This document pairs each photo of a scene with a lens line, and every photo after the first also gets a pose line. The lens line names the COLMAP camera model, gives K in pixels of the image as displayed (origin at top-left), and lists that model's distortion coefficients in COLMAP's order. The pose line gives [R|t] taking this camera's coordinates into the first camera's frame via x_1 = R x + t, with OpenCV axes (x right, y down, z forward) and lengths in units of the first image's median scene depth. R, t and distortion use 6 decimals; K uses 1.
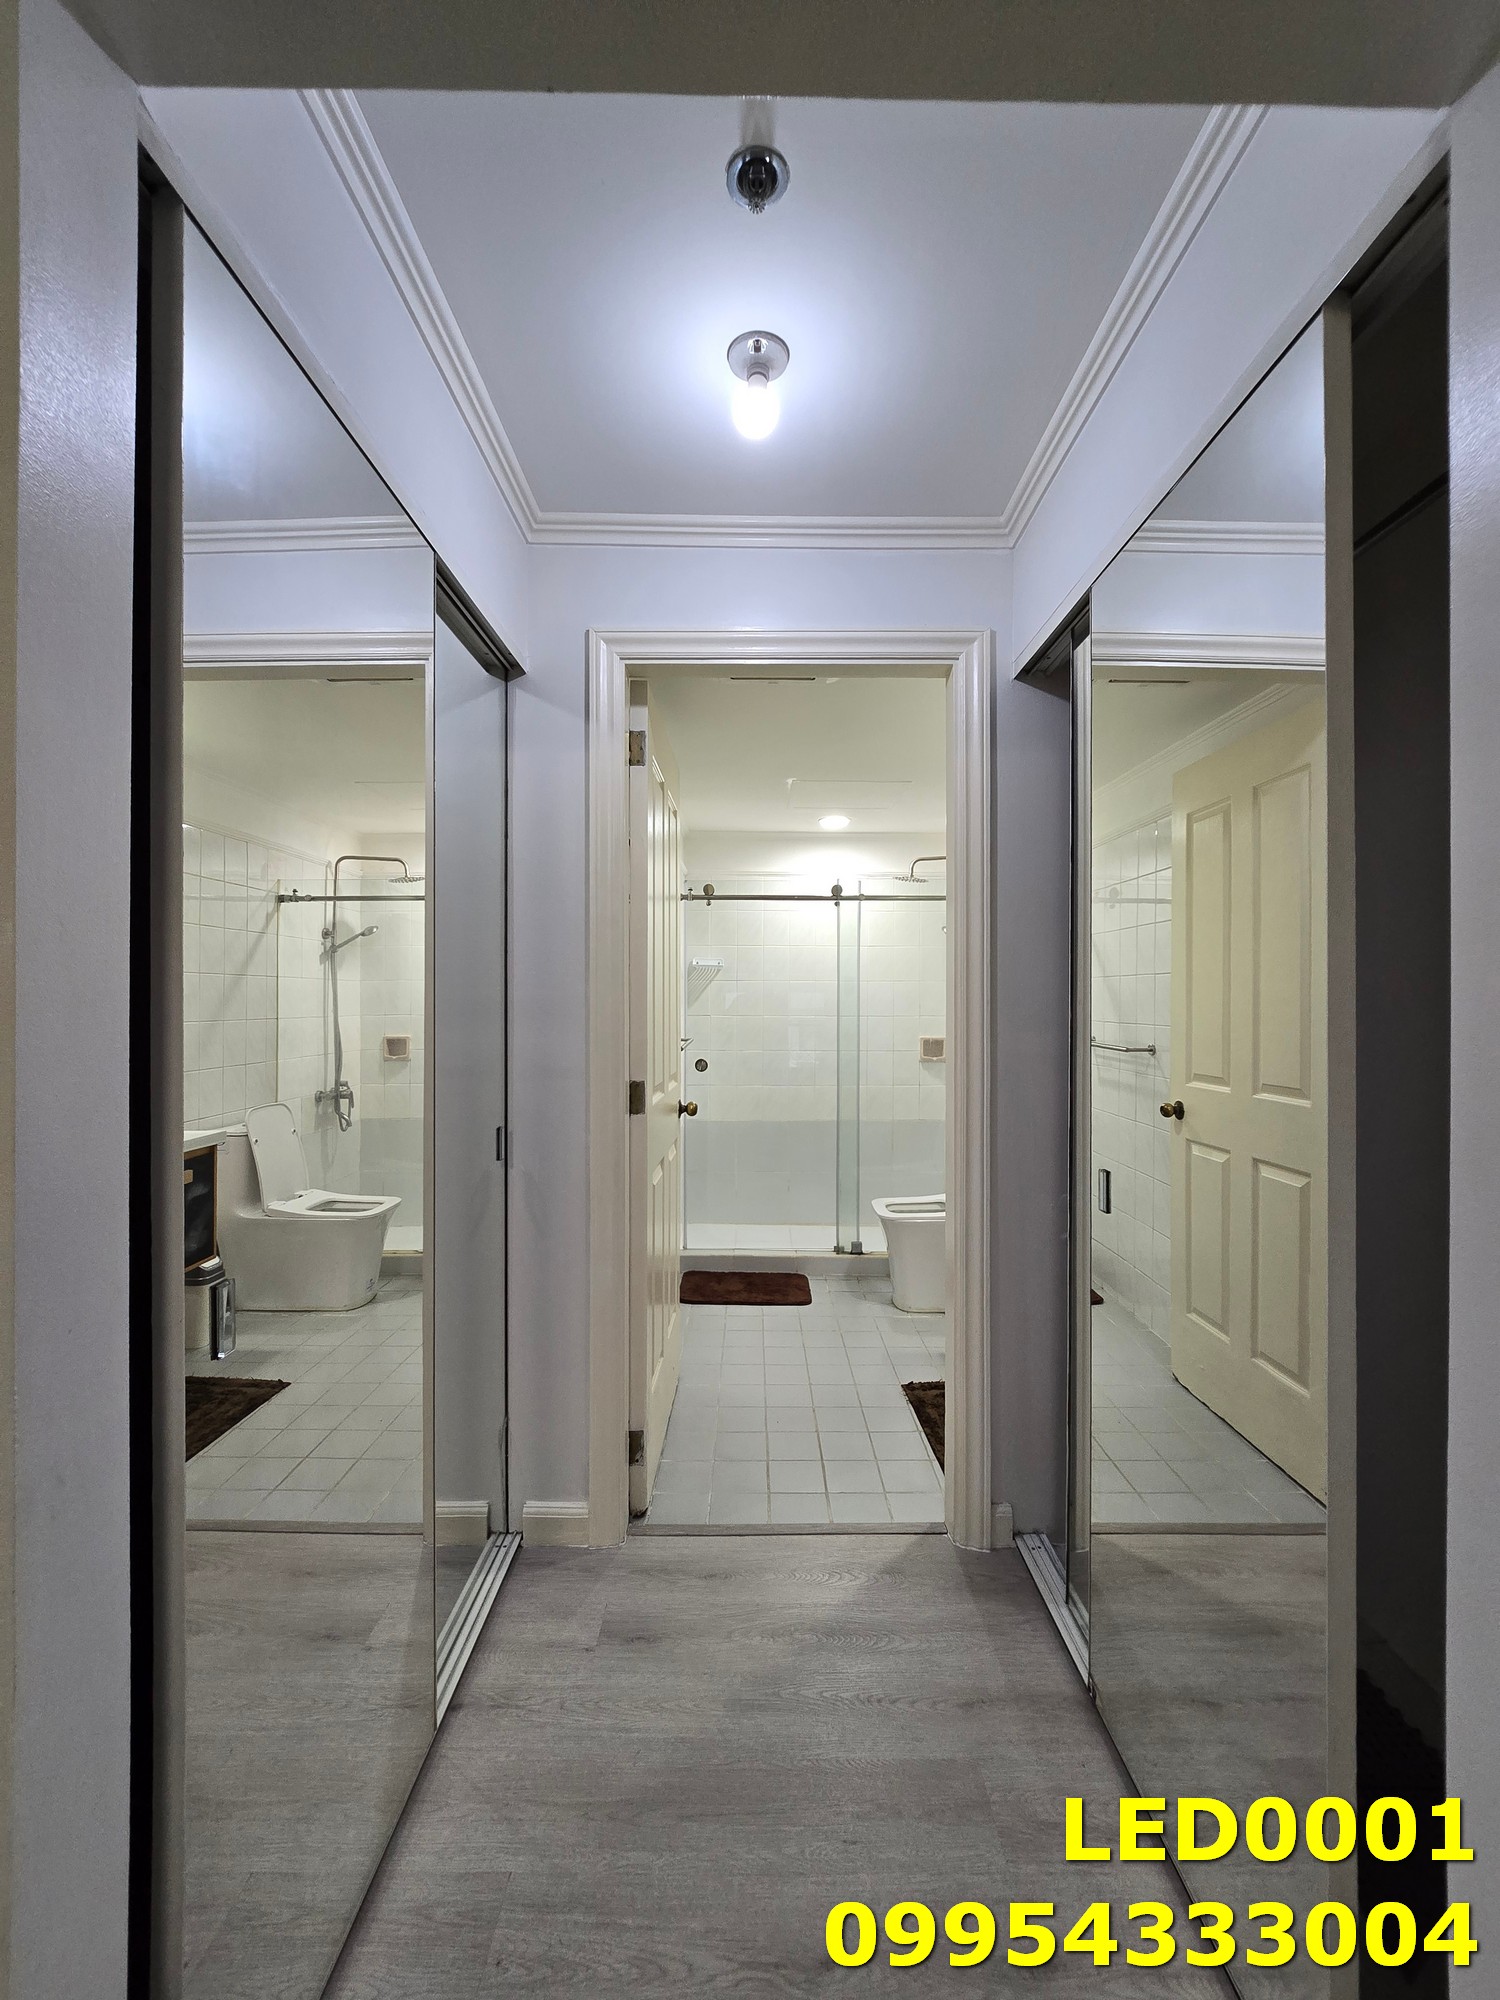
lens RADIAL K [[817.1, 0, 738.9], [0, 817.1, 1003.4], [0, 0, 1]] dist [-0.006308, 0.002477]
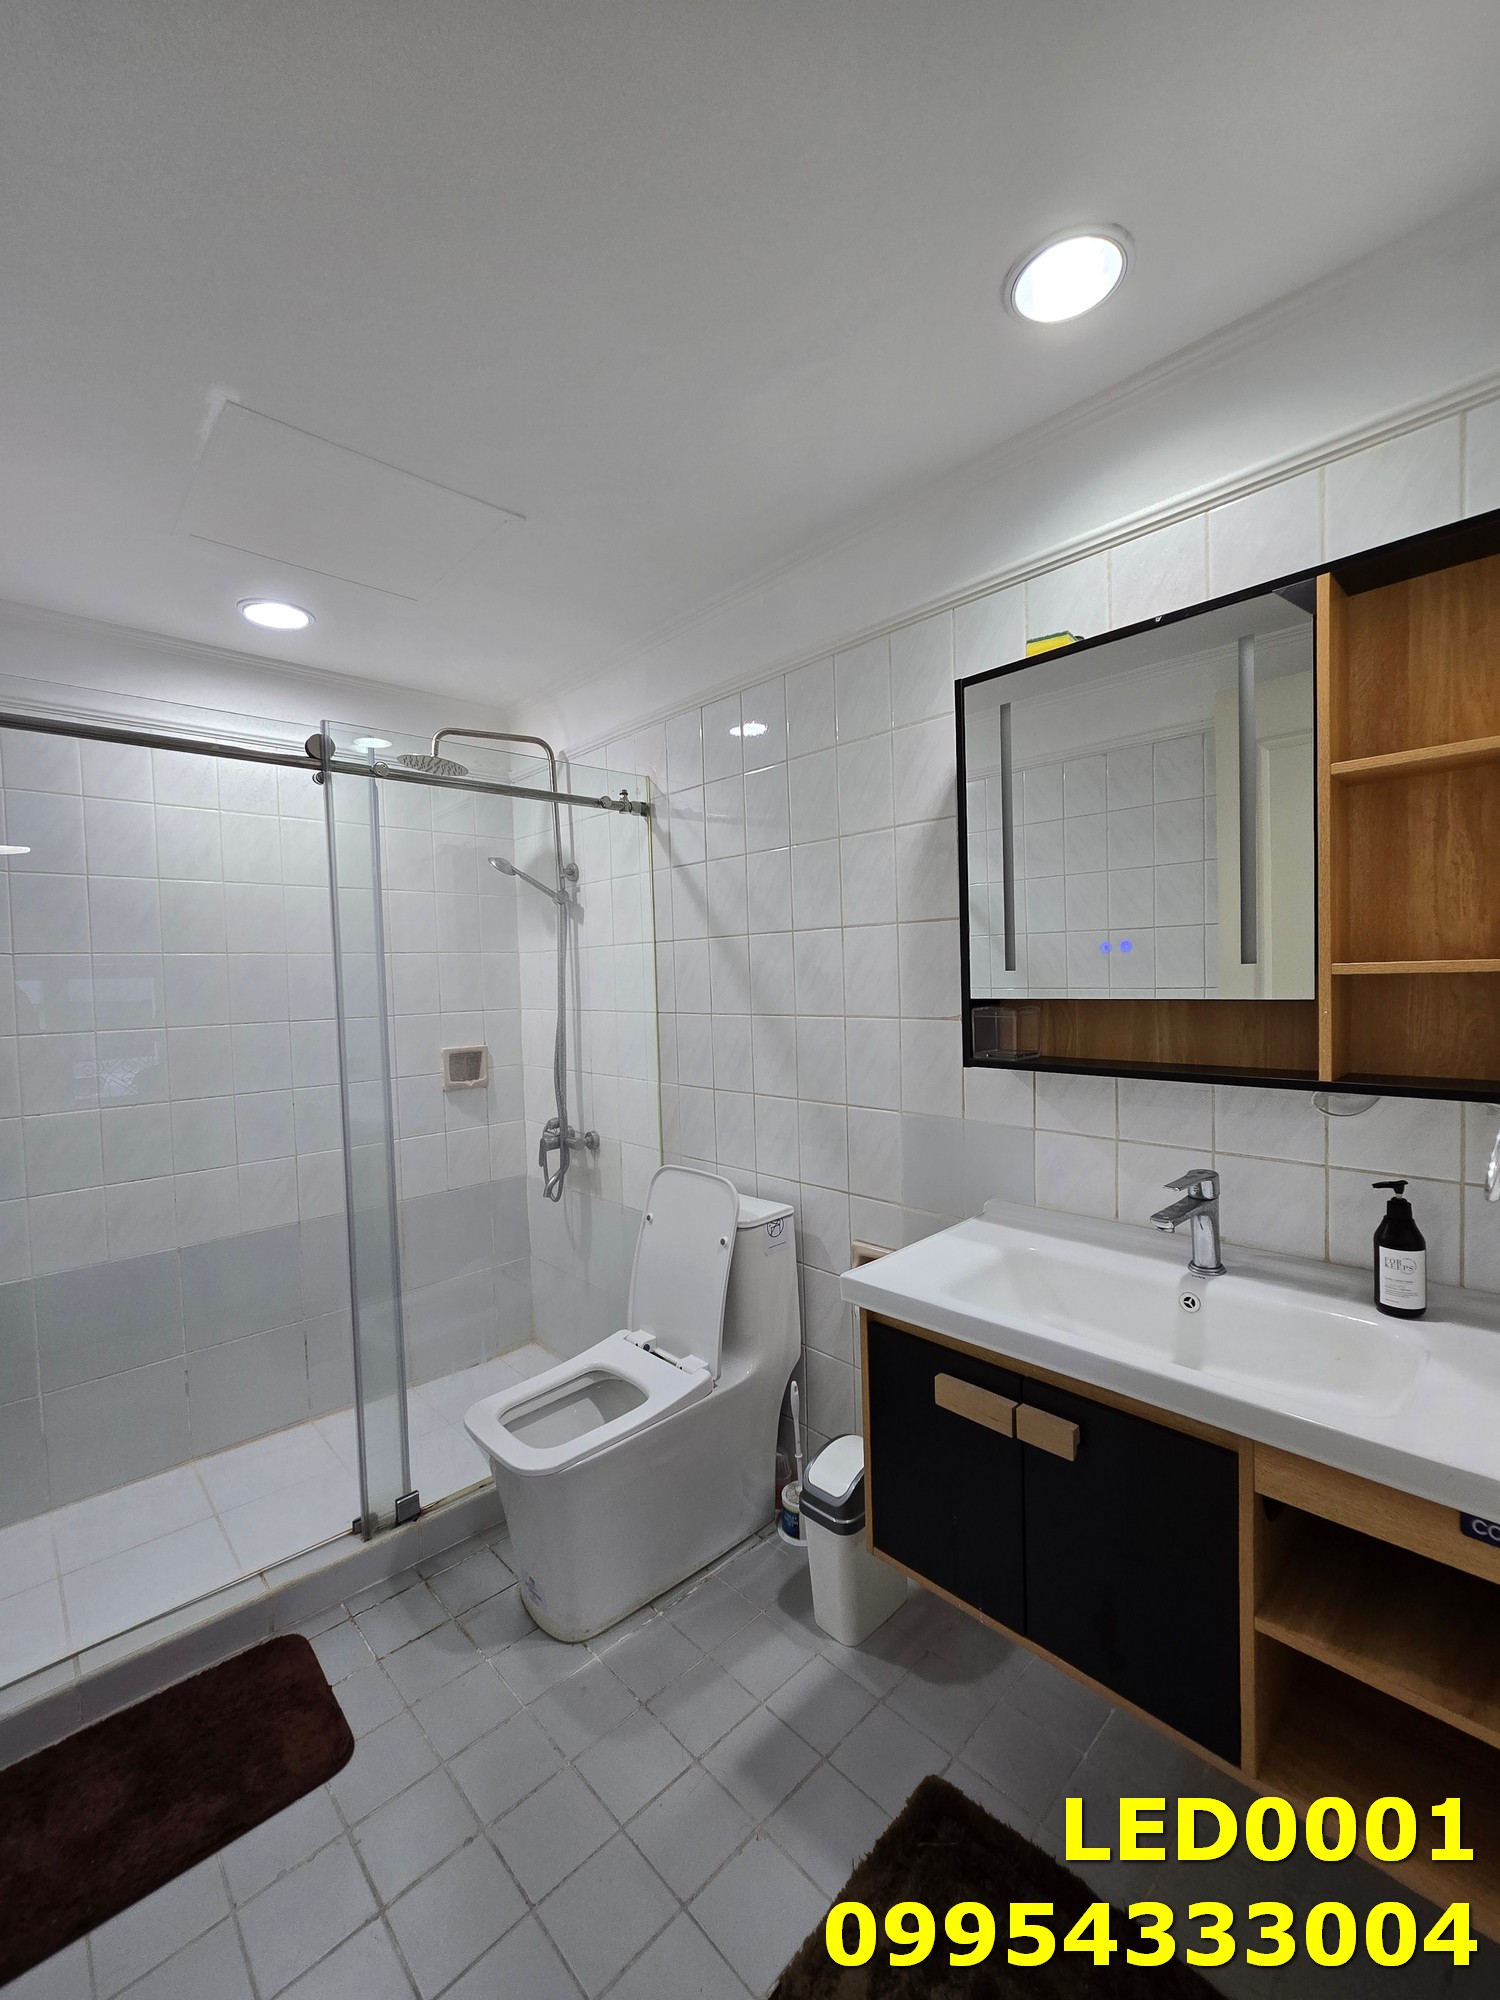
lens RADIAL K [[817.1, 0, 744.5], [0, 817.1, 1002.9], [0, 0, 1]] dist [-0.006308, 0.002477]
pose [[0.714227, -0.050772, 0.698071, -0.066757], [0.035392, 0.998709, 0.036427, -0.012366], [-0.699019, -0.001311, 0.715102, 1.054352]]
